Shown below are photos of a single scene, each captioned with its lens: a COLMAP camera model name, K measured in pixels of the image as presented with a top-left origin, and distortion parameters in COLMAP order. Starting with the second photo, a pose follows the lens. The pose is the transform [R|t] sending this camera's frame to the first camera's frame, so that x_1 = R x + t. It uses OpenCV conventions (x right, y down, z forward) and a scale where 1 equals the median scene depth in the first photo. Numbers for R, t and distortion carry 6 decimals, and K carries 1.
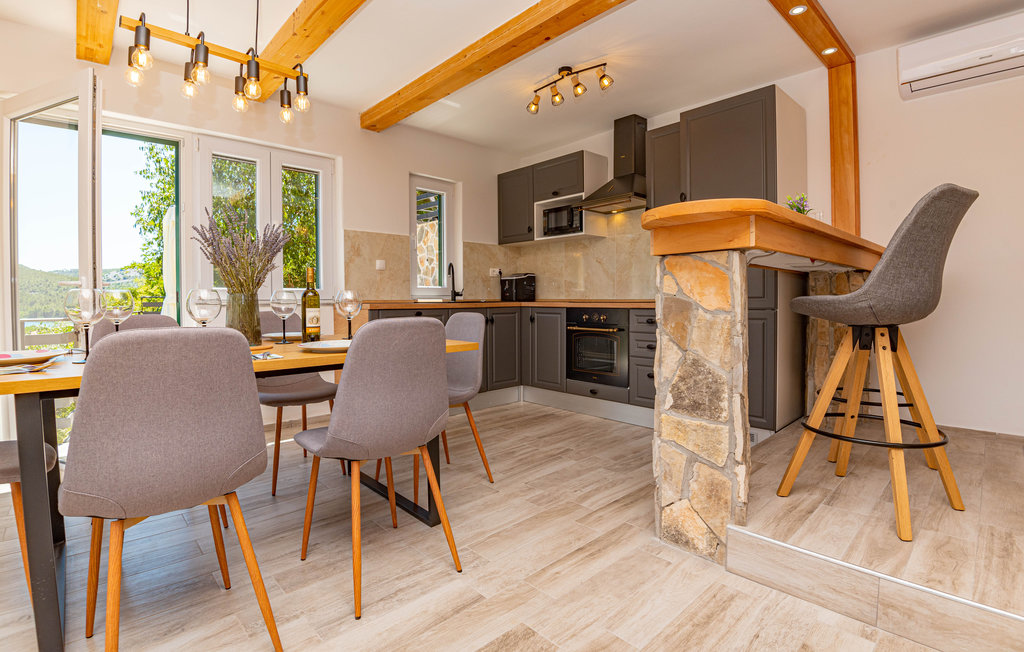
lens RADIAL K [[481.4, 0, 511.4], [0, 481.4, 302.7], [0, 0, 1]] dist [0.001422, 0.000416]
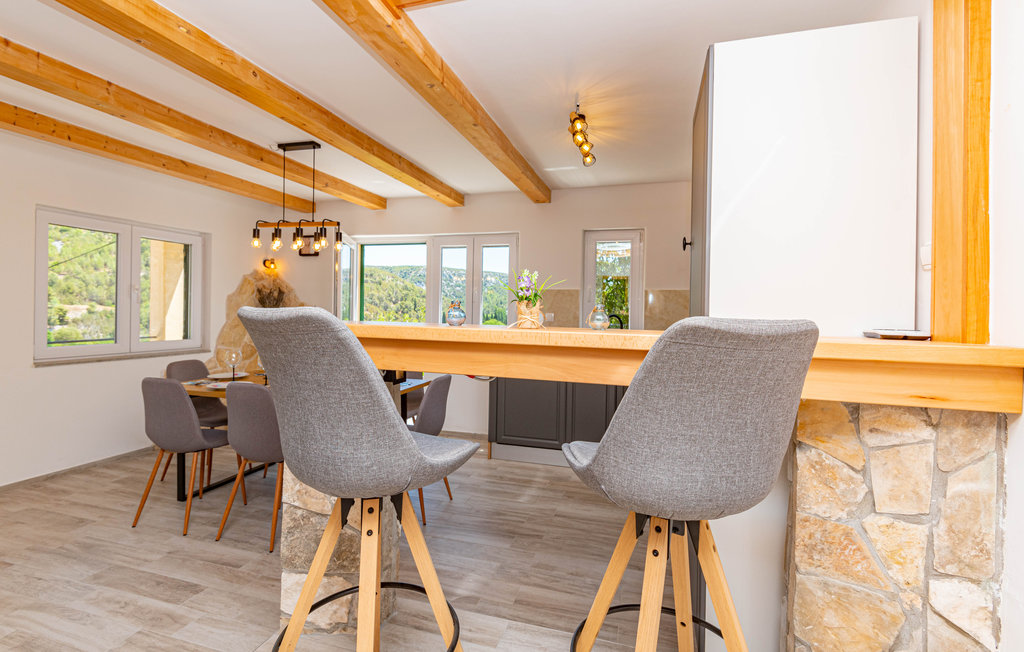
lens RADIAL K [[461.4, 0, 513.7], [0, 461.4, 304.1], [0, 0, 1]] dist [0.000350, 0.000060]
pose [[0.506800, 0.009757, -0.862008, 0.879144], [-0.022838, 0.999737, -0.002111, -0.145483], [0.861761, 0.020756, 0.506890, 0.503777]]
